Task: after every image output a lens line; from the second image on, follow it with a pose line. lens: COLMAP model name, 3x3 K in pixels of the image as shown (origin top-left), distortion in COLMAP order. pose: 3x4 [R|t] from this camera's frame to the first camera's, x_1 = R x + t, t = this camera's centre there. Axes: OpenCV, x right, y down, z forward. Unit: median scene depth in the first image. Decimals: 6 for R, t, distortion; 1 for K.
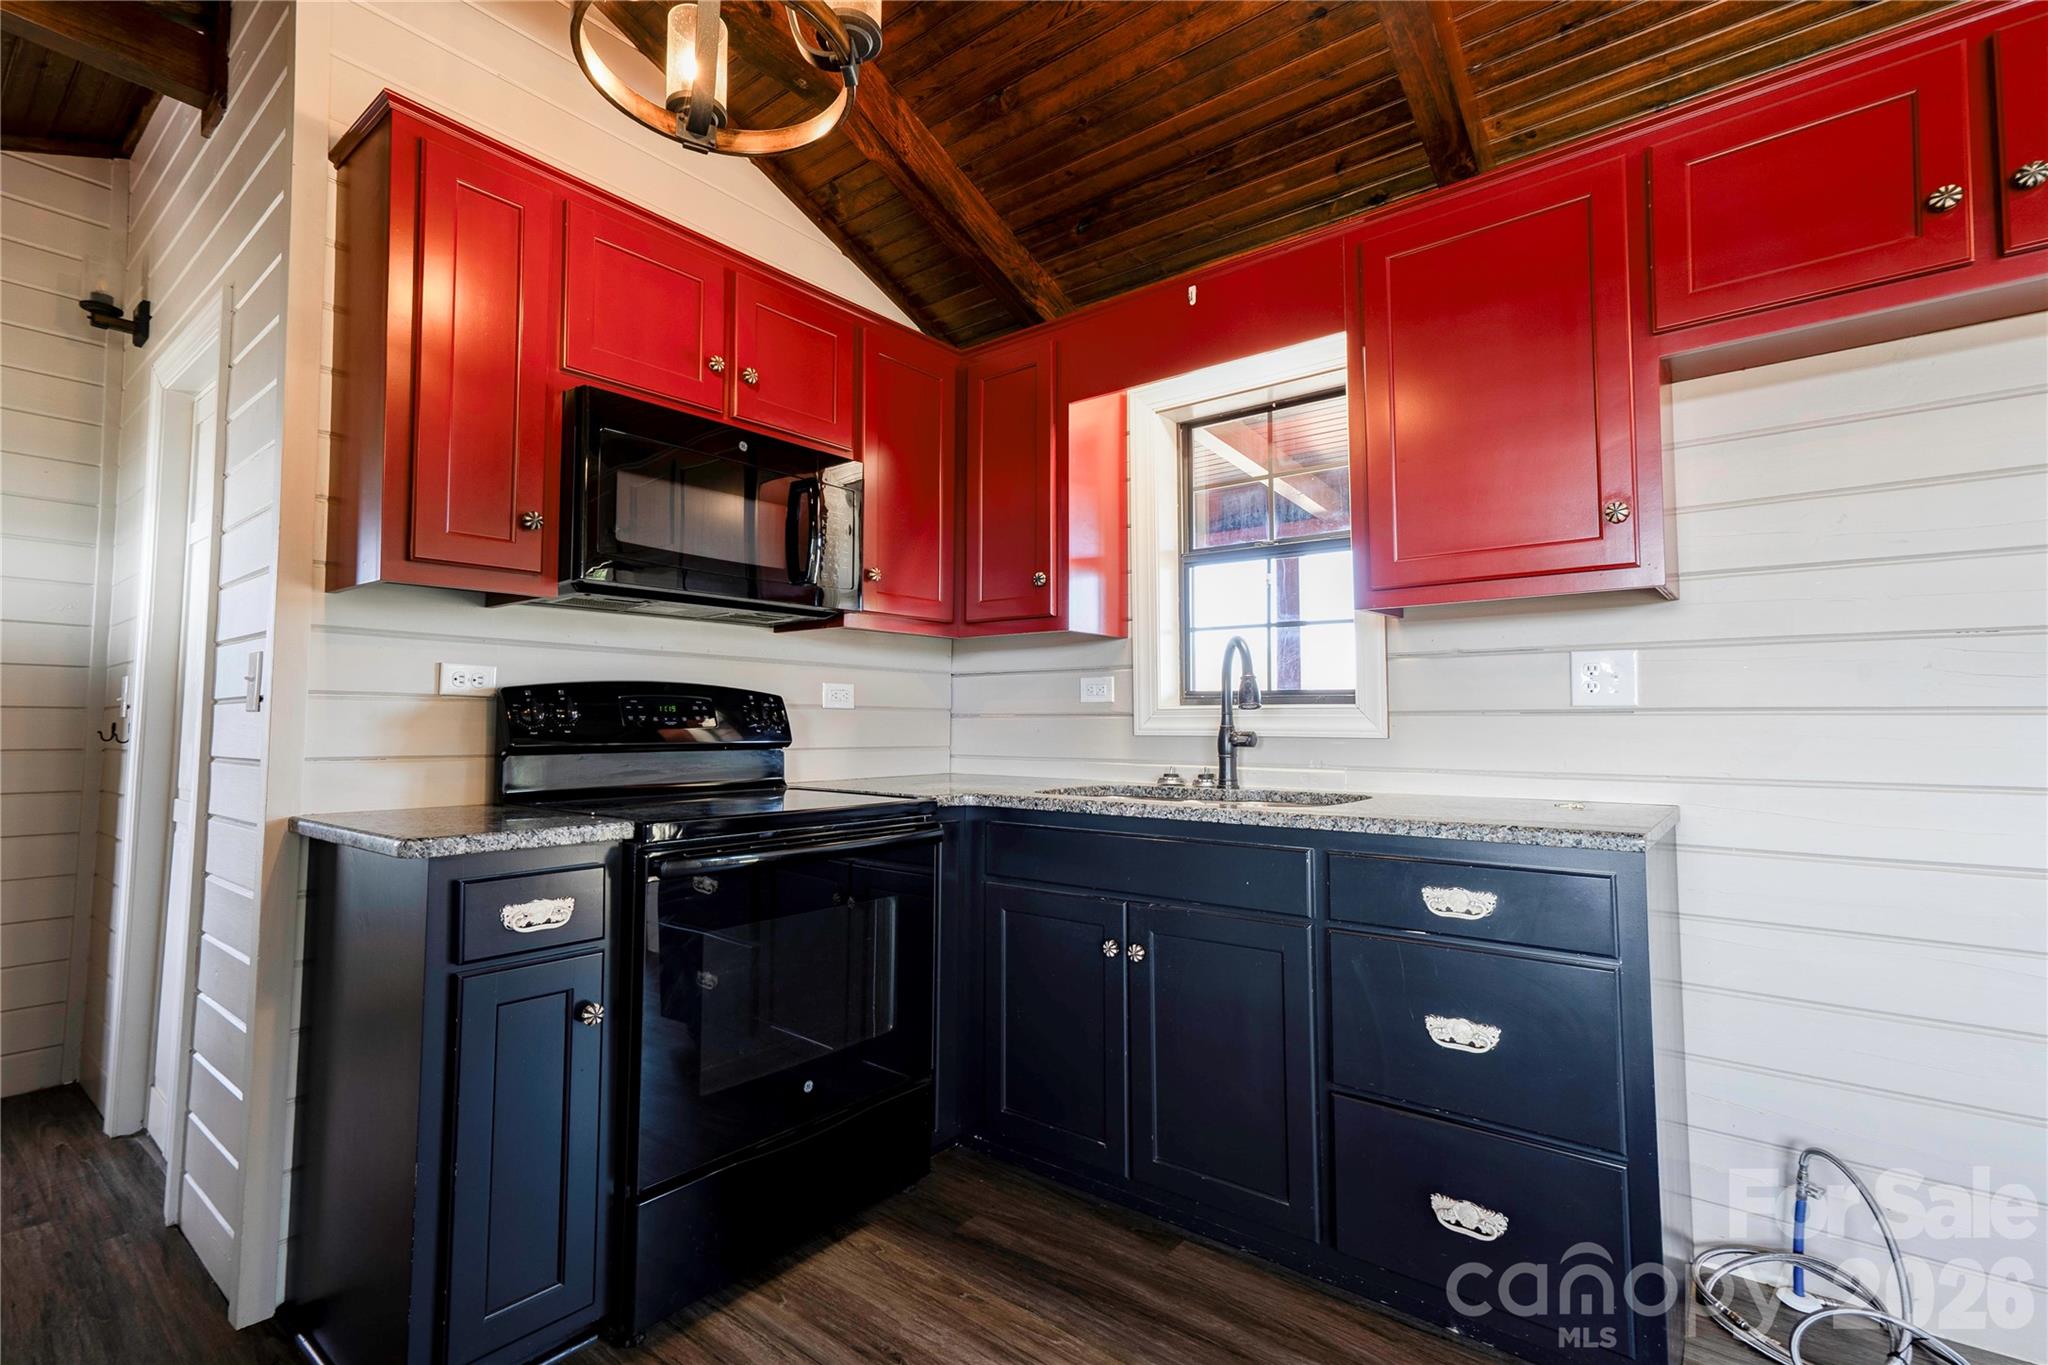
lens RADIAL K [[937.3, 0, 1010.5], [0, 937.3, 675.7], [0, 0, 1]] dist [-0.006346, 0.016169]
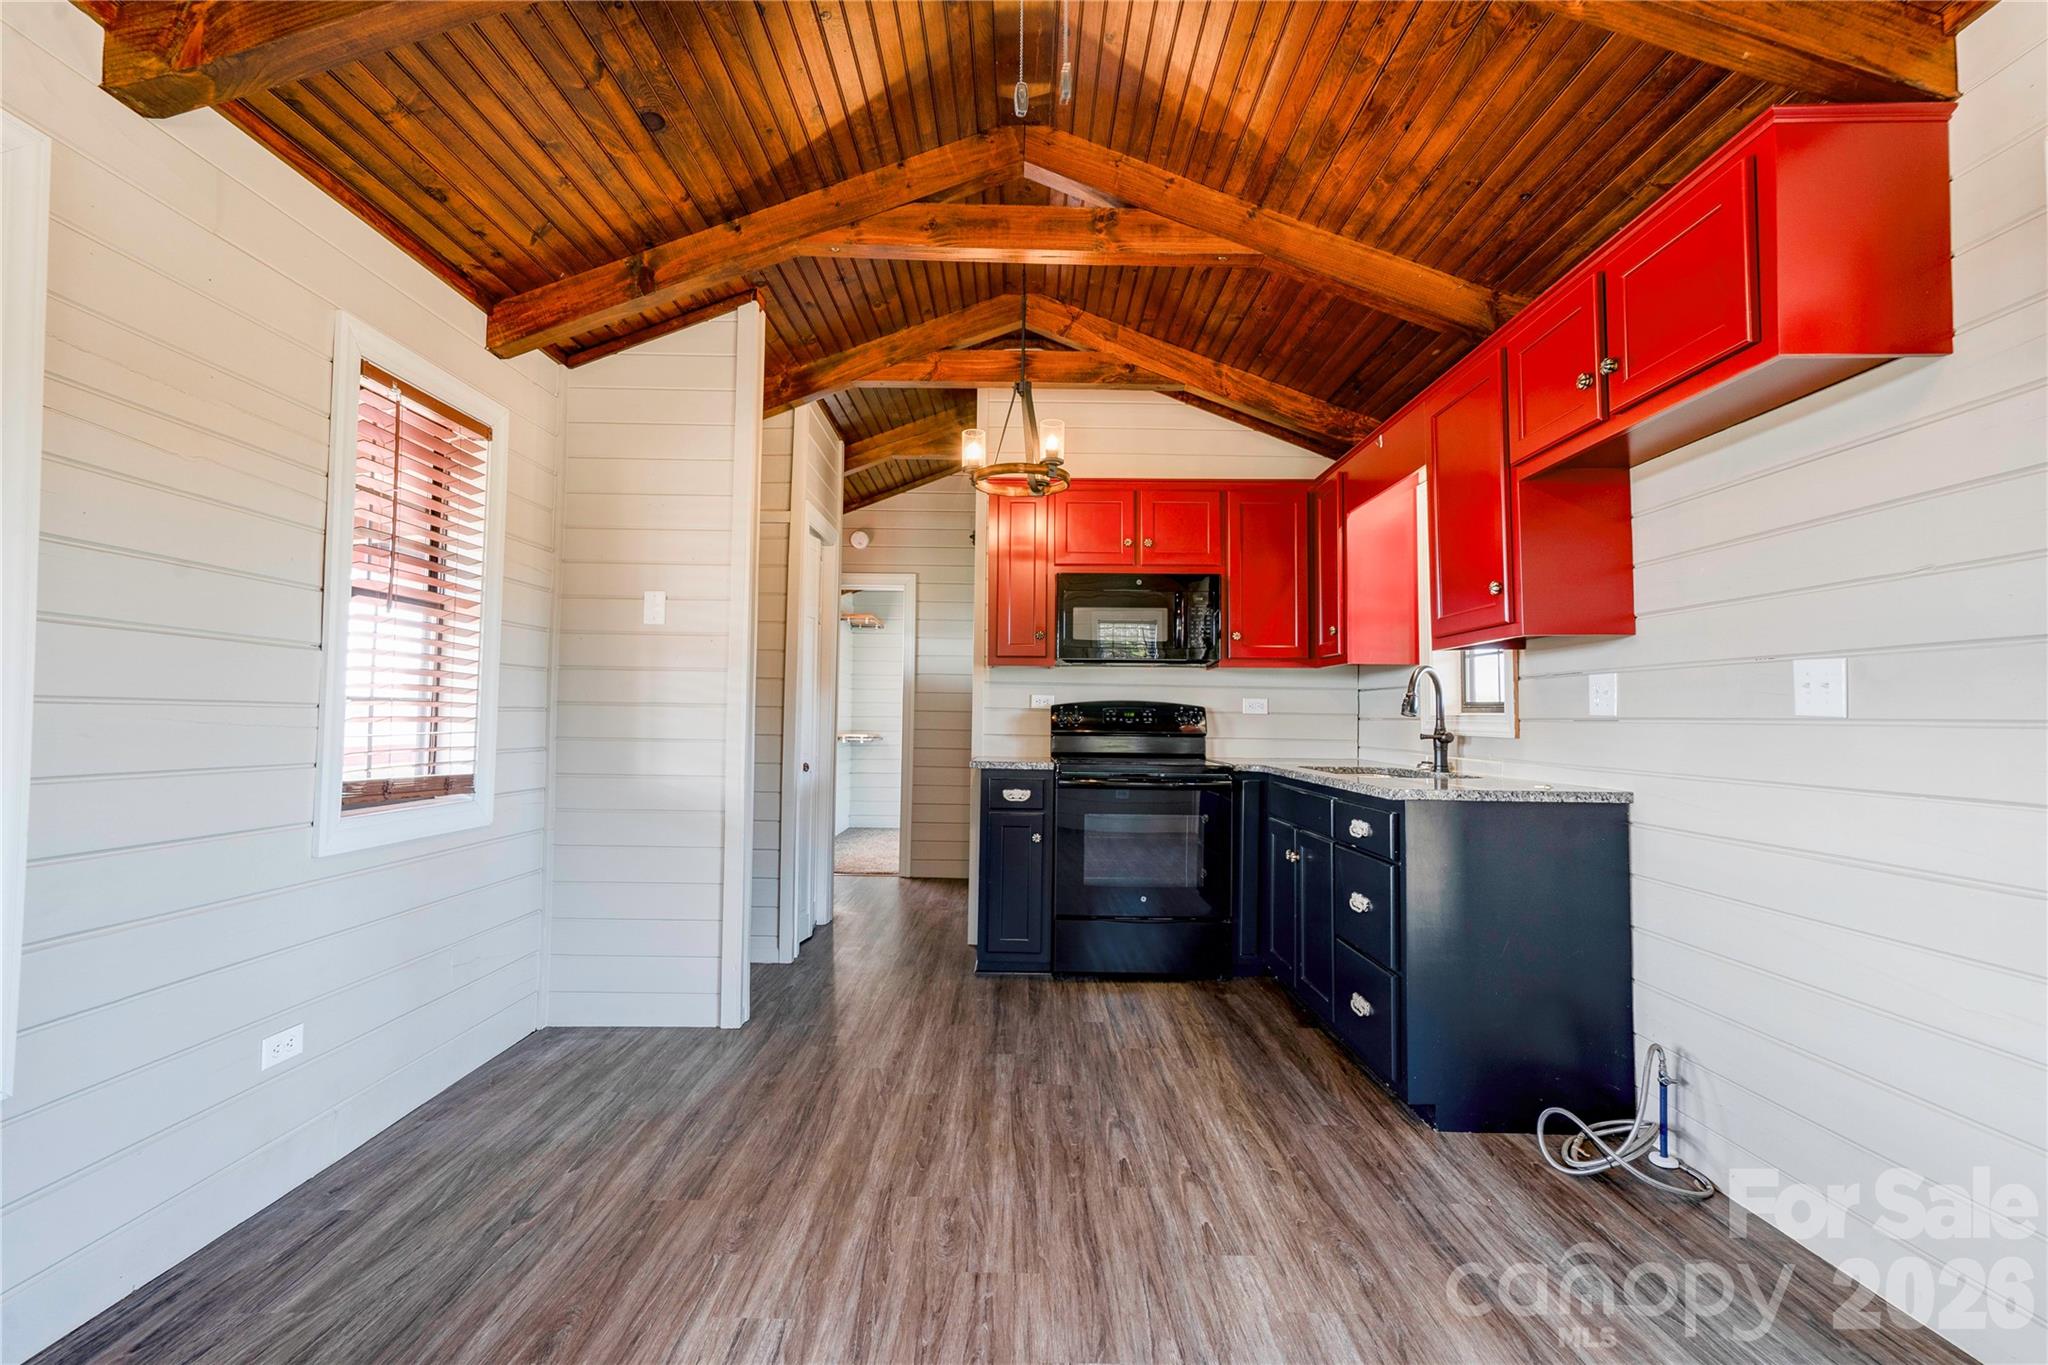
lens RADIAL K [[939.8, 0, 1002.6], [0, 939.8, 671.8], [0, 0, 1]] dist [0.003329, 0.007307]
pose [[0.620250, -0.031802, -0.783759, 1.091834], [0.029195, 0.999421, -0.017448, -0.030008], [0.783861, -0.012059, 0.620820, -0.462066]]
